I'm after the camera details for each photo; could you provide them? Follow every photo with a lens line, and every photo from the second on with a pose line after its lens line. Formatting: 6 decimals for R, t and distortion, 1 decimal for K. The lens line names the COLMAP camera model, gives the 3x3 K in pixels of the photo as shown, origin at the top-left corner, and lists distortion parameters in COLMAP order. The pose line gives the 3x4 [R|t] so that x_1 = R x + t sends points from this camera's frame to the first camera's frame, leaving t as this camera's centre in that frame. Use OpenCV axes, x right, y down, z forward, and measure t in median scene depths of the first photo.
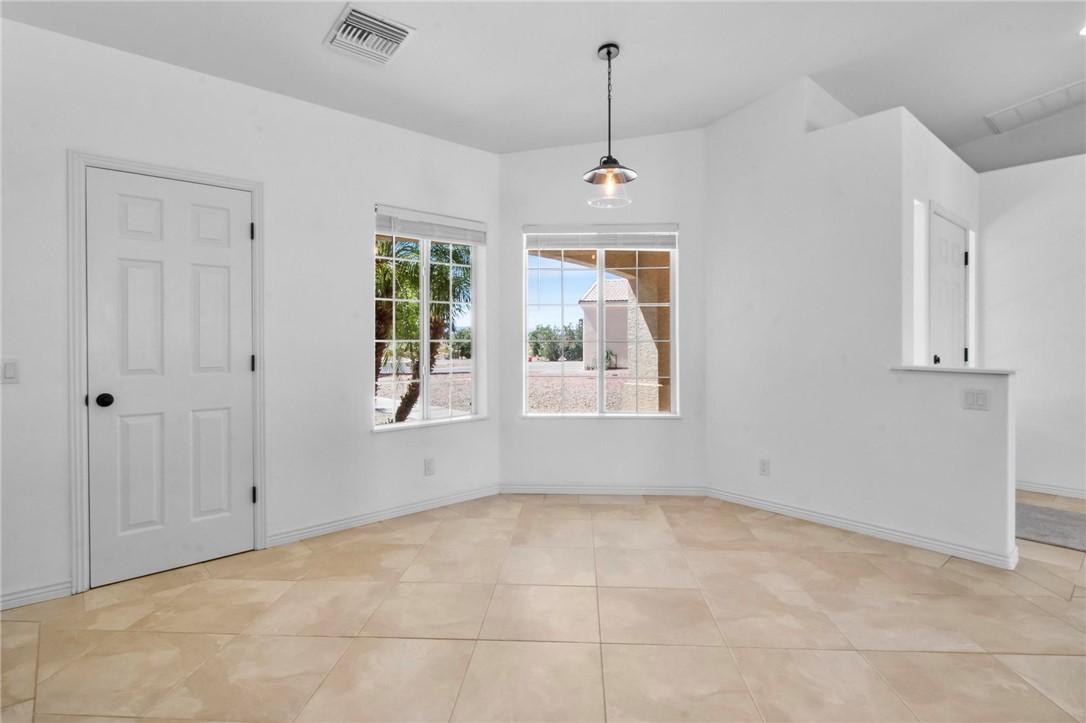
lens RADIAL K [[540.5, 0, 558.9], [0, 540.5, 342.2], [0, 0, 1]] dist [-0.006067, -0.001698]
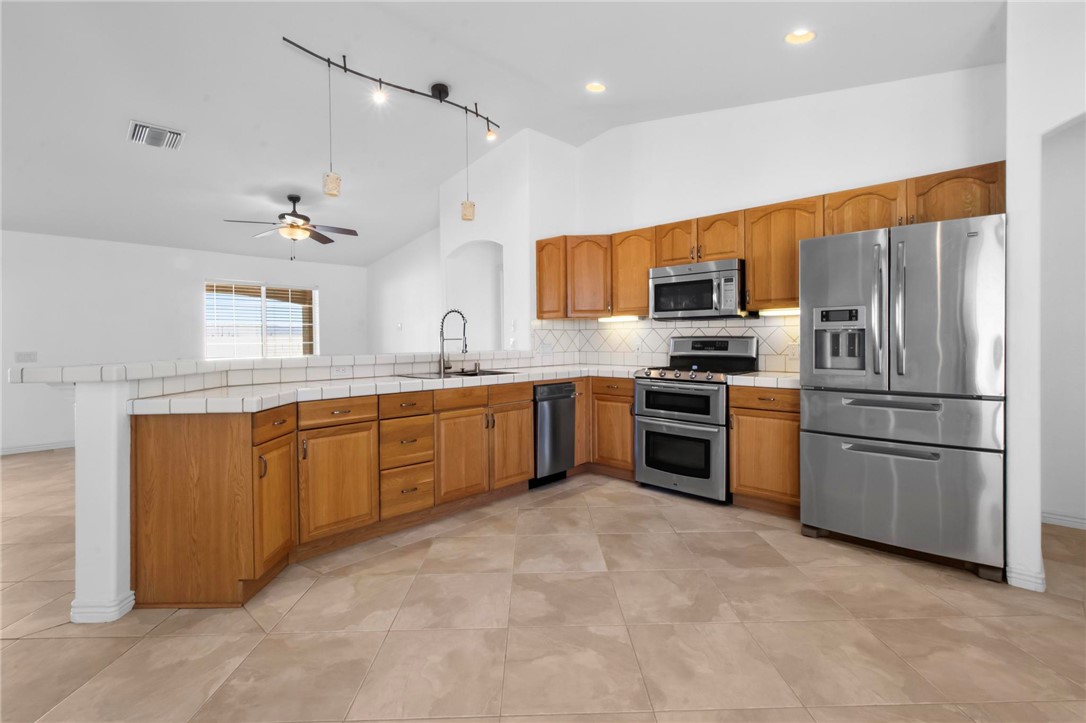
lens RADIAL K [[504.3, 0, 554.1], [0, 504.3, 342.4], [0, 0, 1]] dist [-0.000074, 0.000332]
pose [[-0.995890, 0.011226, -0.089872, 0.167710], [0.009956, 0.999844, 0.014573, -0.006866], [0.090022, 0.013618, -0.995847, 0.999995]]
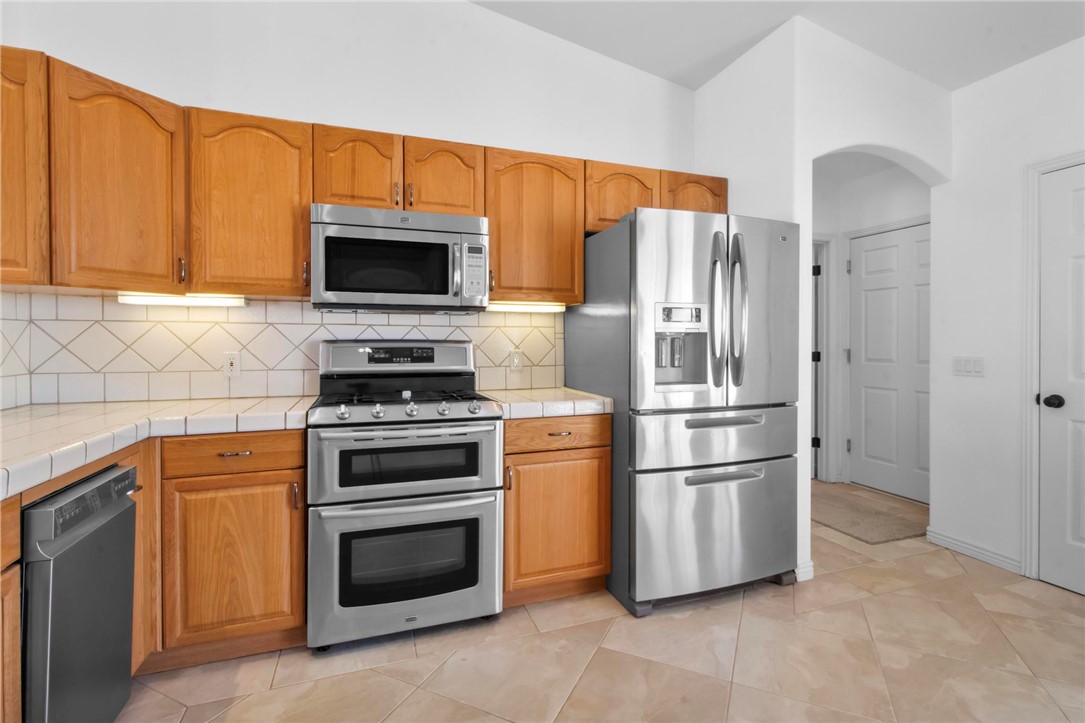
lens RADIAL K [[503.8, 0, 549.8], [0, 503.8, 344.2], [0, 0, 1]] dist [-0.000074, 0.000332]
pose [[-0.373500, 0.007416, -0.927601, 0.278287], [-0.006214, 0.999926, 0.010497, -0.002934], [0.927609, 0.009685, -0.373426, 0.339598]]
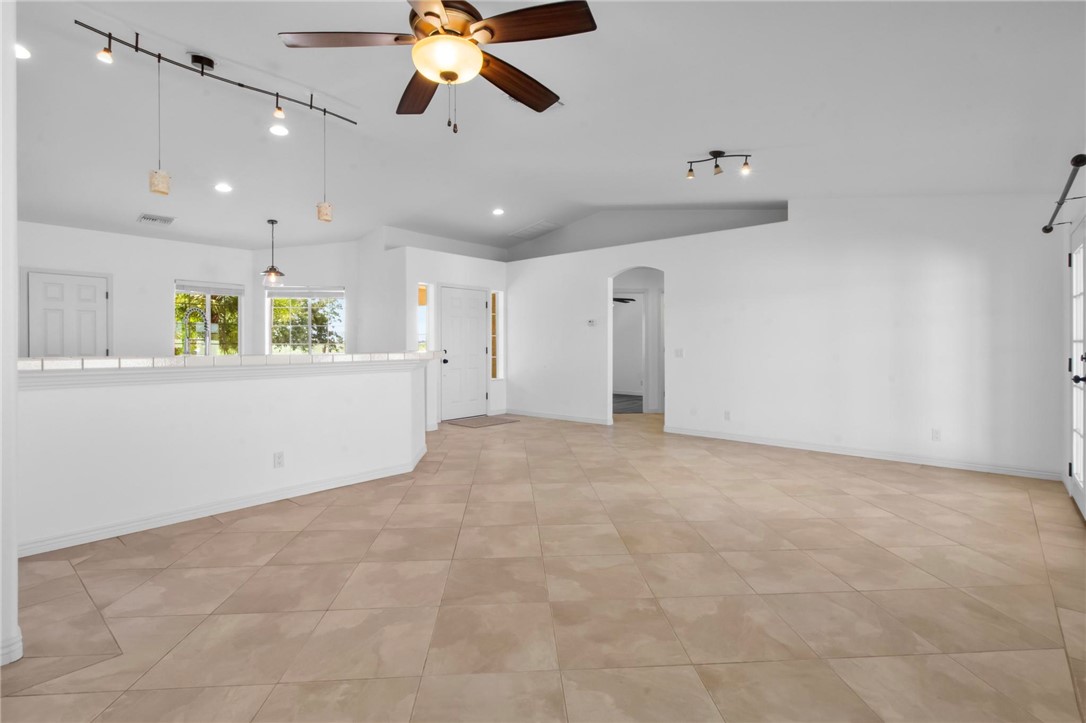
lens RADIAL K [[504.3, 0, 546.5], [0, 504.3, 341.5], [0, 0, 1]] dist [-0.000074, 0.000332]
pose [[0.991736, -0.000777, 0.128293, 0.832474], [0.002897, 0.999862, -0.016340, 0.025089], [-0.128263, 0.016577, 0.991602, -1.124391]]
